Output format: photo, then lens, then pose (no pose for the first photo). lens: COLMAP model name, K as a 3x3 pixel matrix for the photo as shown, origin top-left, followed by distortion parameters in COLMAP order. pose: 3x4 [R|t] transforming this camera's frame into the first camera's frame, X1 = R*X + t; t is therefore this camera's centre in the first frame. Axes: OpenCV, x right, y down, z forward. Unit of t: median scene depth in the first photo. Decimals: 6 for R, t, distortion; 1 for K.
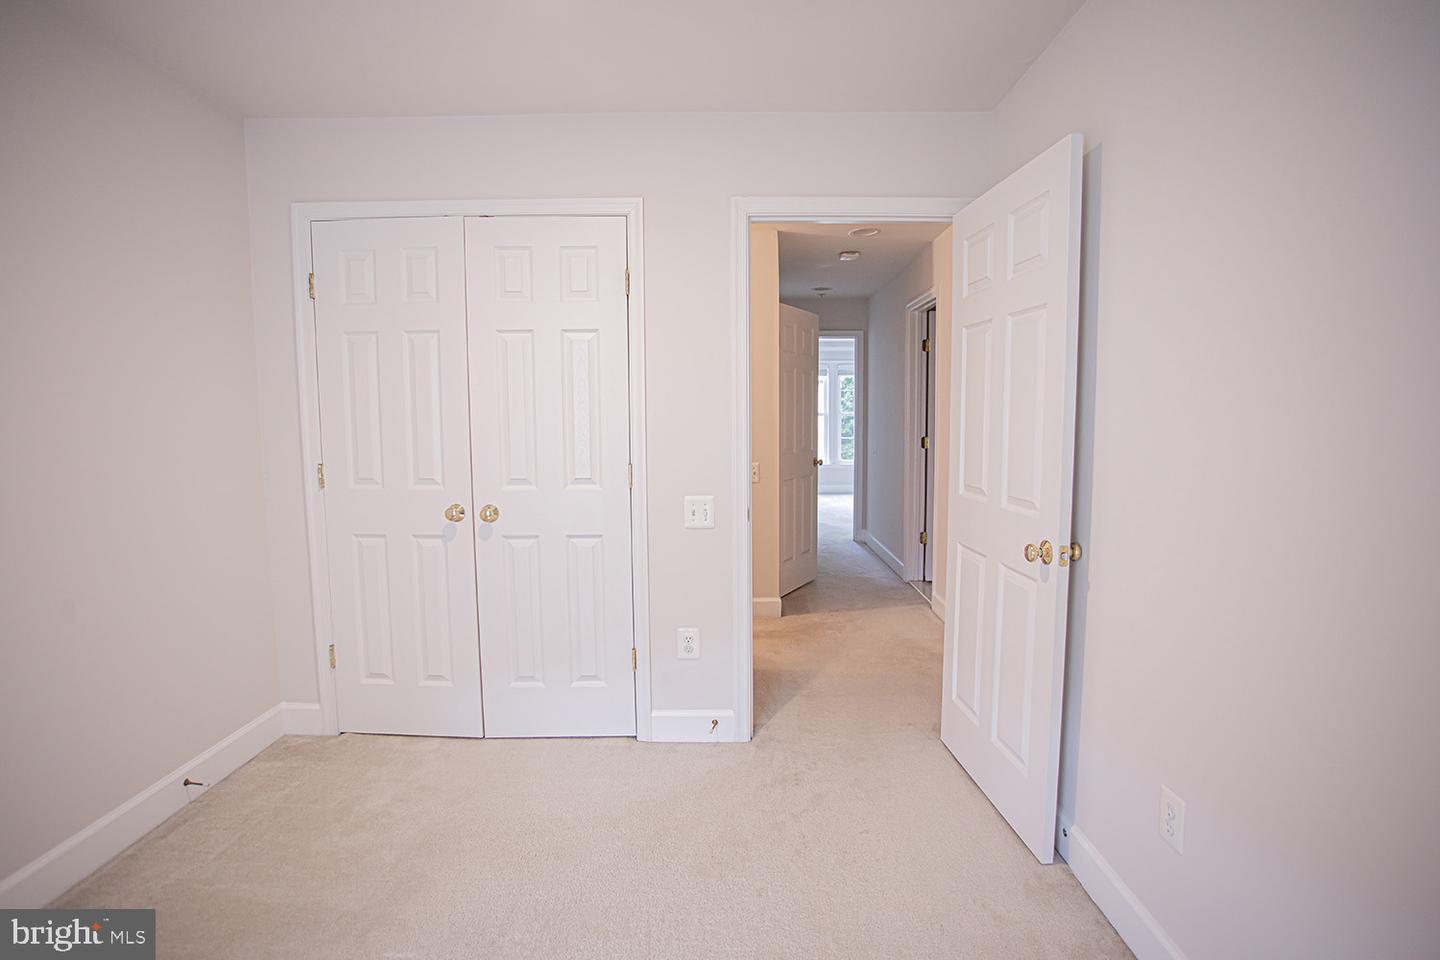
lens RADIAL K [[703.1, 0, 727.3], [0, 703.1, 478.6], [0, 0, 1]] dist [-0.088151, 0.044505]
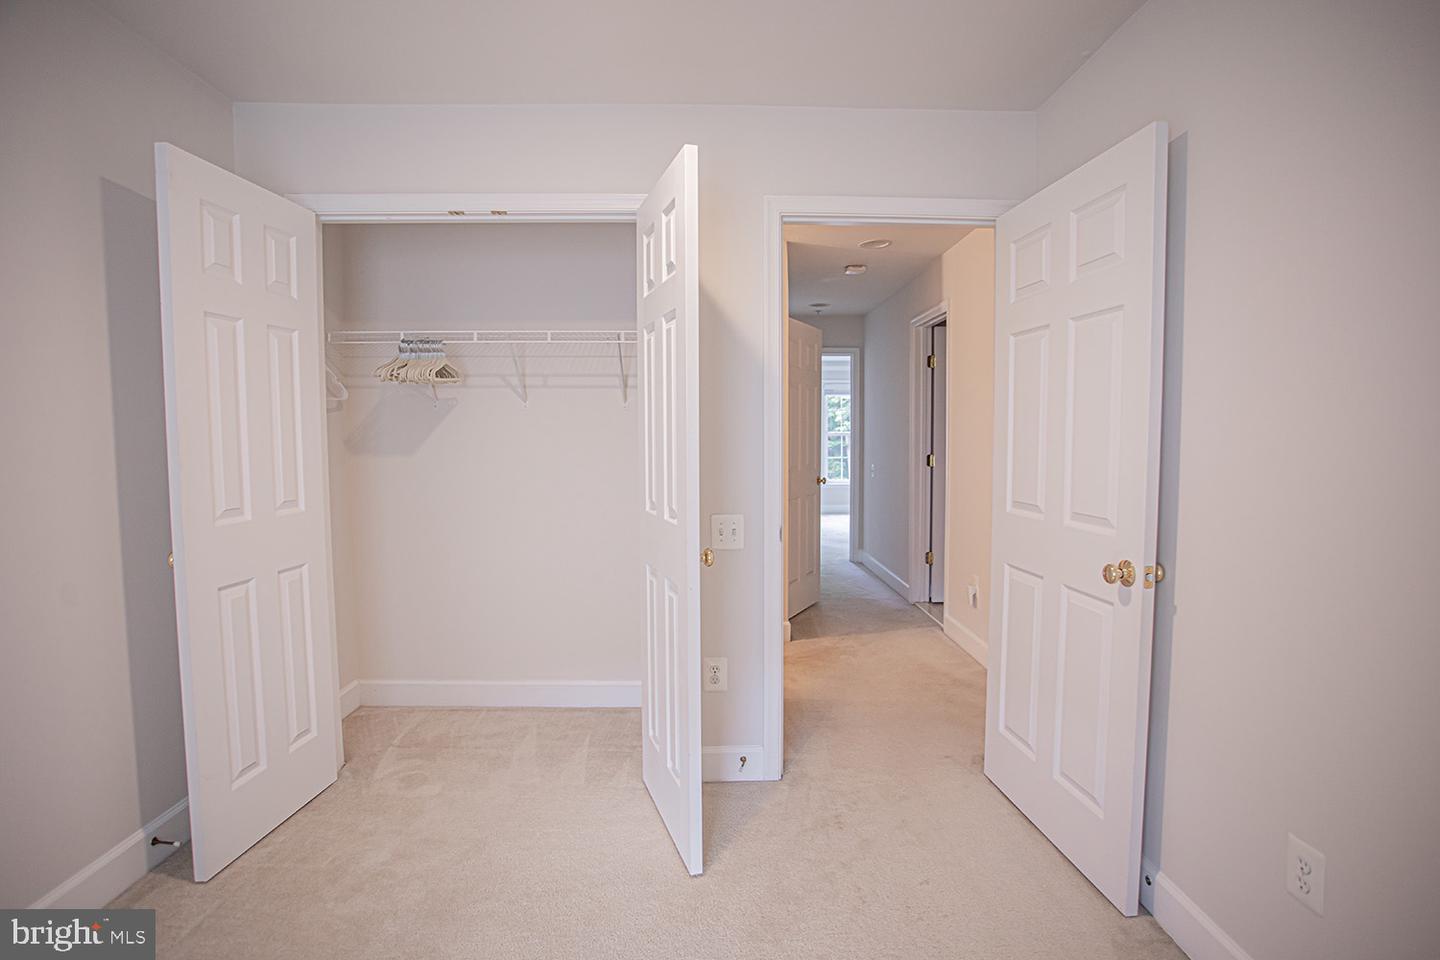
lens RADIAL K [[692.7, 0, 720.0], [0, 692.7, 480.0], [0, 0, 1]] dist [-0.082974, 0.036023]
pose [[0.999378, -0.000807, 0.035268, -0.080737], [0.001832, 0.999577, -0.029020, 0.005547], [-0.035230, 0.029067, 0.998956, 0.083773]]
